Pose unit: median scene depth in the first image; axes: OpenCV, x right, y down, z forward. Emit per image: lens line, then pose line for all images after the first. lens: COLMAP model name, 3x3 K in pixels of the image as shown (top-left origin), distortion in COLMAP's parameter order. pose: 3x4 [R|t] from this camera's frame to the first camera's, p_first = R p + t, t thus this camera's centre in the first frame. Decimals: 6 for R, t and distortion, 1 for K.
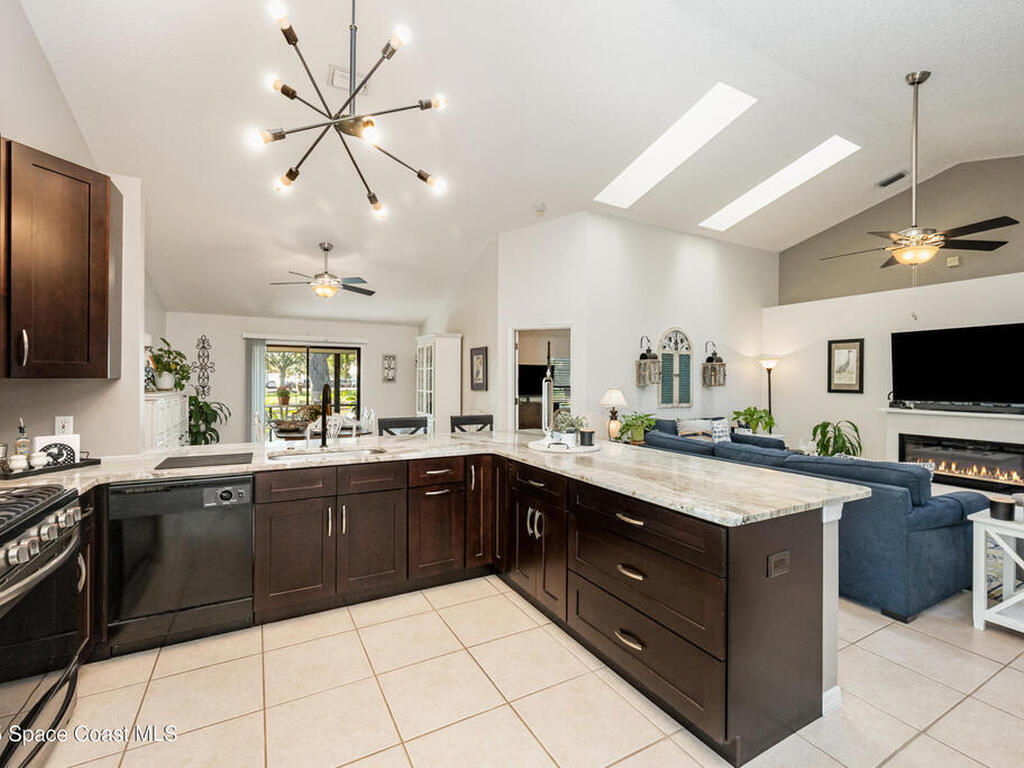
lens RADIAL K [[456.8, 0, 514.3], [0, 456.8, 380.9], [0, 0, 1]] dist [0.001796, -0.000986]
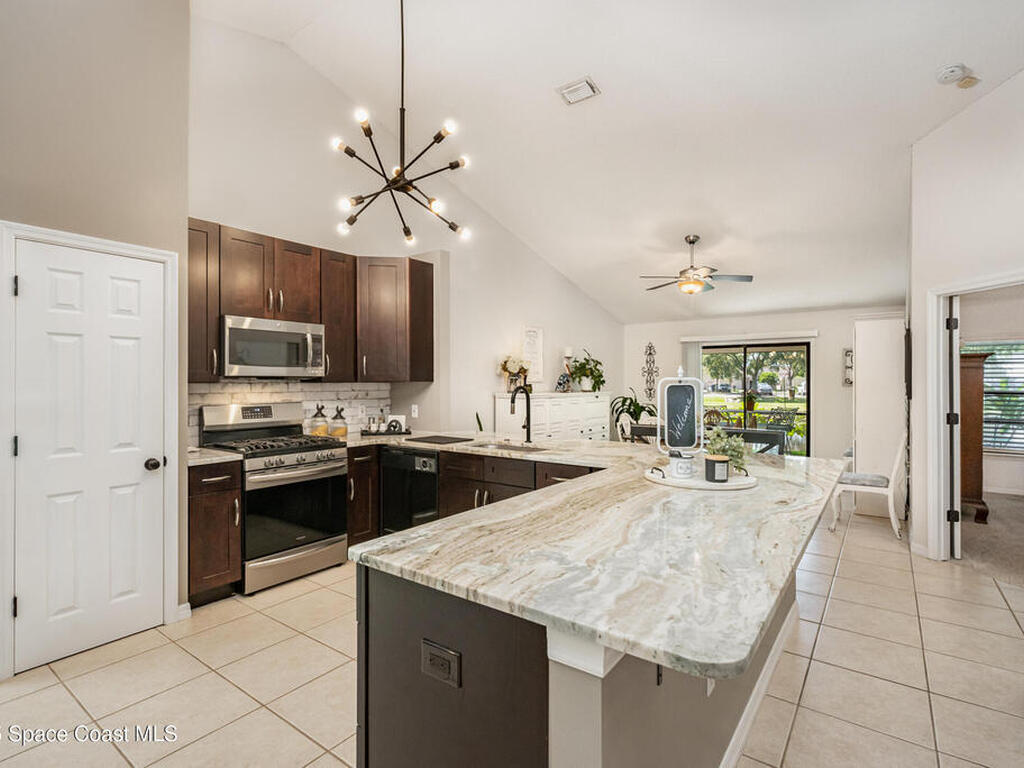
lens RADIAL K [[513.6, 0, 512.0], [0, 513.6, 378.1], [0, 0, 1]] dist [-0.009136, -0.000137]
pose [[0.423148, -0.012794, -0.905970, 0.347314], [0.000325, 0.999902, -0.013968, 0.002667], [0.906060, 0.005617, 0.423111, 0.213295]]
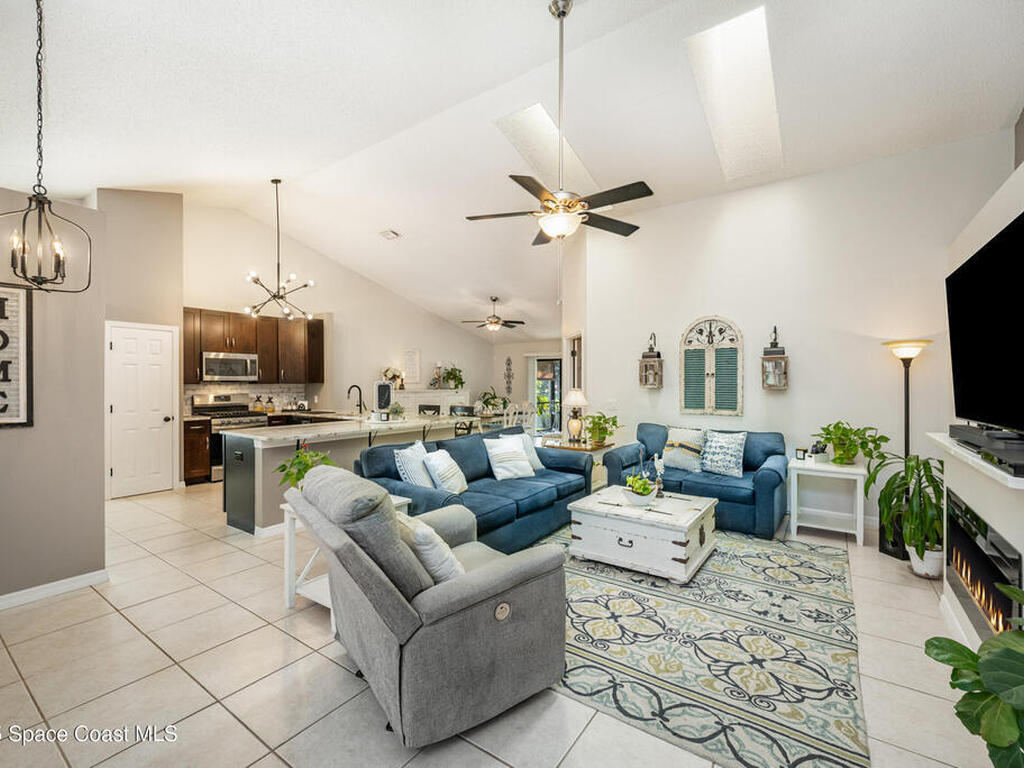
lens RADIAL K [[456.8, 0, 512.9], [0, 456.8, 380.7], [0, 0, 1]] dist [0.001796, -0.000986]
pose [[0.441787, -0.011468, -0.897047, 0.953078], [0.002993, 0.999932, -0.011309, 0.006376], [0.897115, 0.002311, 0.441791, 0.337730]]
